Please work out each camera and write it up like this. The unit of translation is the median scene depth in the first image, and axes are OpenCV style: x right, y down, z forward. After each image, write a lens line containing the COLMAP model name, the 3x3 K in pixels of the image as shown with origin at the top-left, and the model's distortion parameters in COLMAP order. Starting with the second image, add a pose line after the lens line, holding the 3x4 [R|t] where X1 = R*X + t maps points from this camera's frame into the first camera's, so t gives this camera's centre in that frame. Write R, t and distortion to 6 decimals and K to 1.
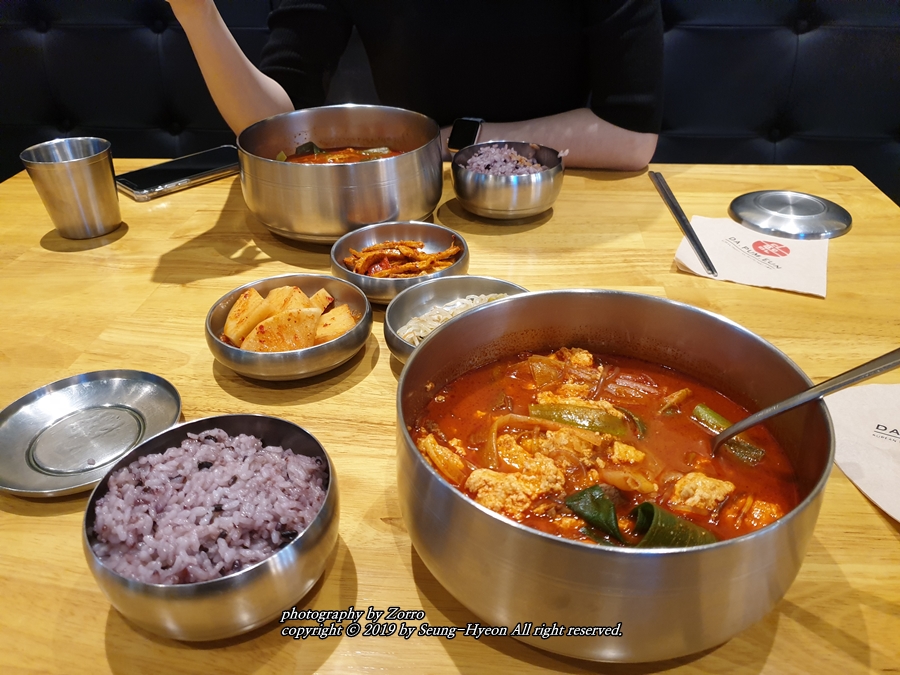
lens RADIAL K [[729.5, 0, 450.0], [0, 729.5, 337.5], [0, 0, 1]] dist [-0.010685, -0.006137]
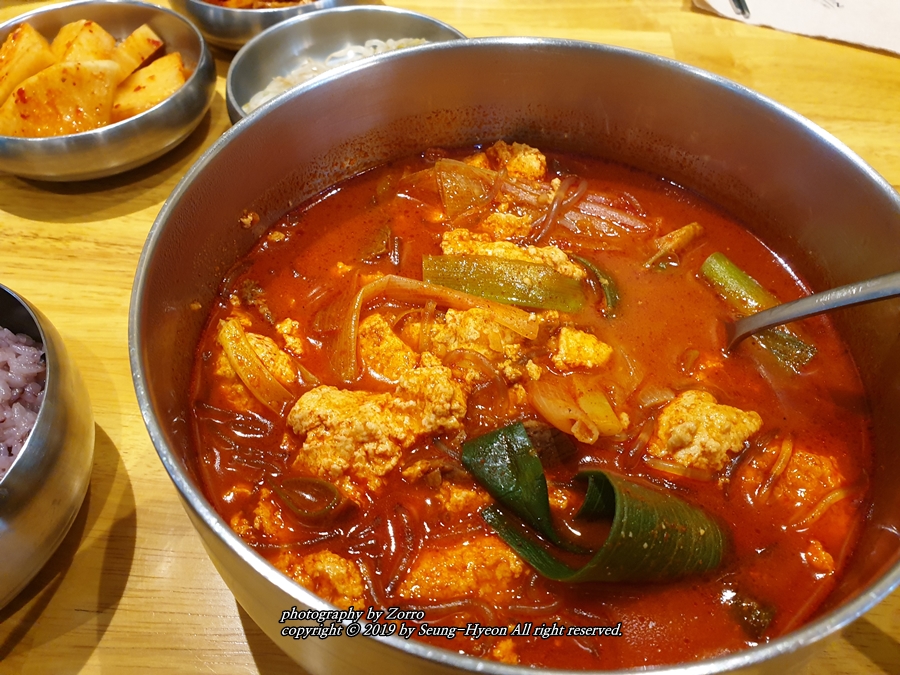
lens RADIAL K [[679.2, 0, 450.0], [0, 679.2, 337.5], [0, 0, 1]] dist [0.076446, -0.098768]
pose [[0.999684, 0.011923, 0.022147, 0.122639], [-0.018919, 0.936663, 0.349721, -0.039522], [-0.016575, -0.350029, 0.936592, 0.484234]]
